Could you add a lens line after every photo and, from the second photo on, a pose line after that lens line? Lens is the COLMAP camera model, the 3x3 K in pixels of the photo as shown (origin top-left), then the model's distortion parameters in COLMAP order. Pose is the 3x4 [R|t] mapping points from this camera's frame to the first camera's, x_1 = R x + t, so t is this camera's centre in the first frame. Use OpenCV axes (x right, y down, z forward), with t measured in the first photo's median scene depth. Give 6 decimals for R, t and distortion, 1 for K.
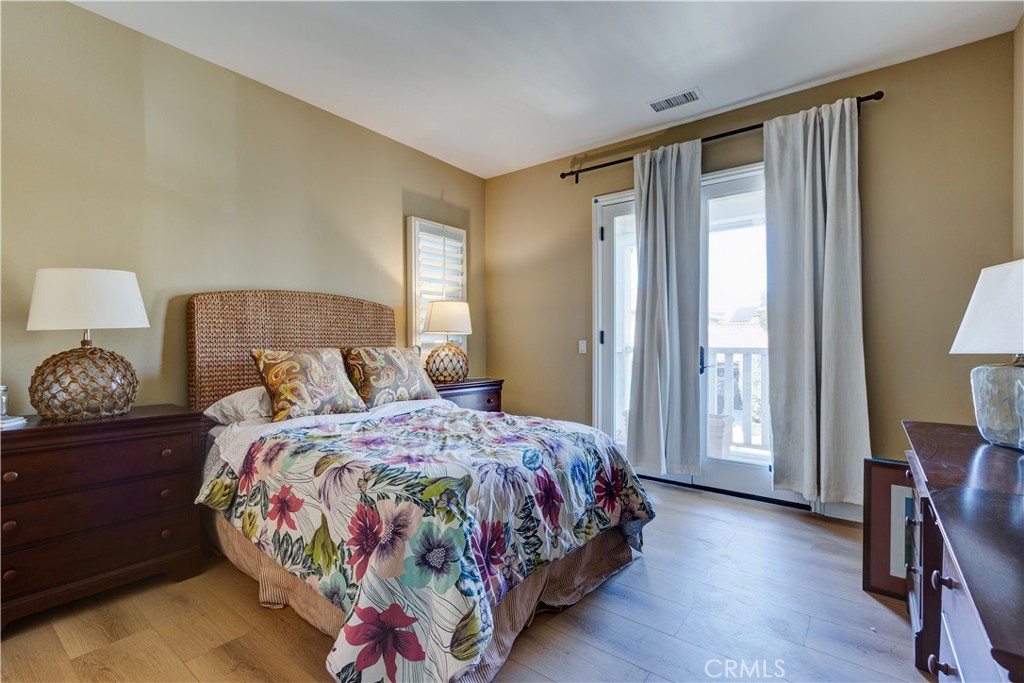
lens RADIAL K [[467.4, 0, 503.2], [0, 467.4, 342.5], [0, 0, 1]] dist [0.004103, -0.000091]
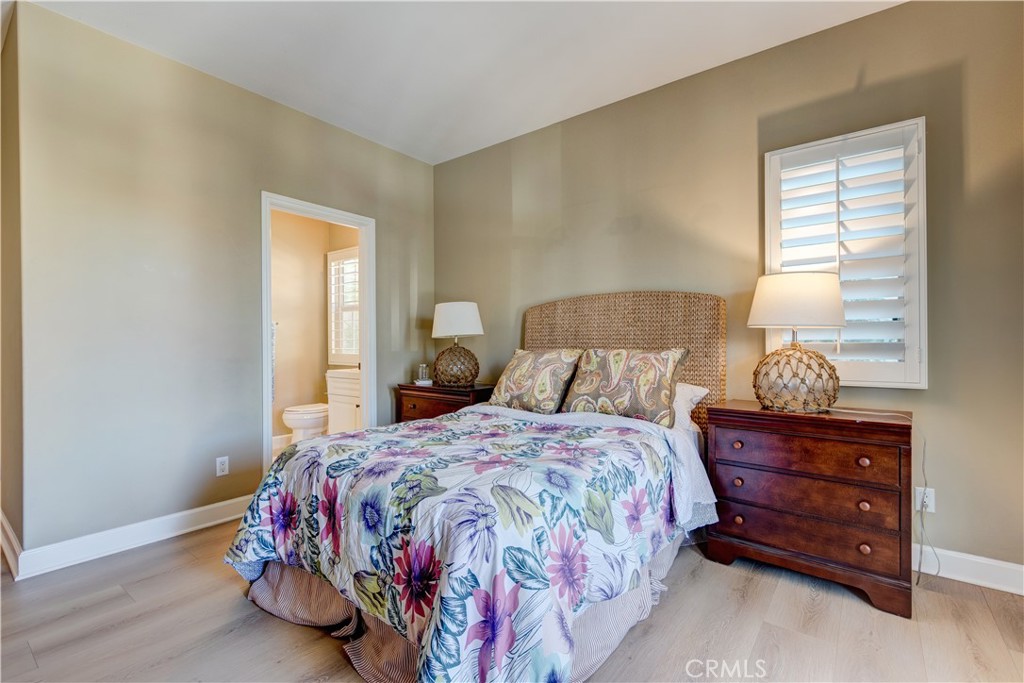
lens RADIAL K [[467.4, 0, 502.9], [0, 467.4, 342.4], [0, 0, 1]] dist [0.004103, -0.000091]
pose [[-0.014626, -0.000738, -0.999893, 0.685854], [0.004064, 0.999991, -0.000798, -0.003303], [0.999885, -0.004075, -0.014623, 0.910758]]
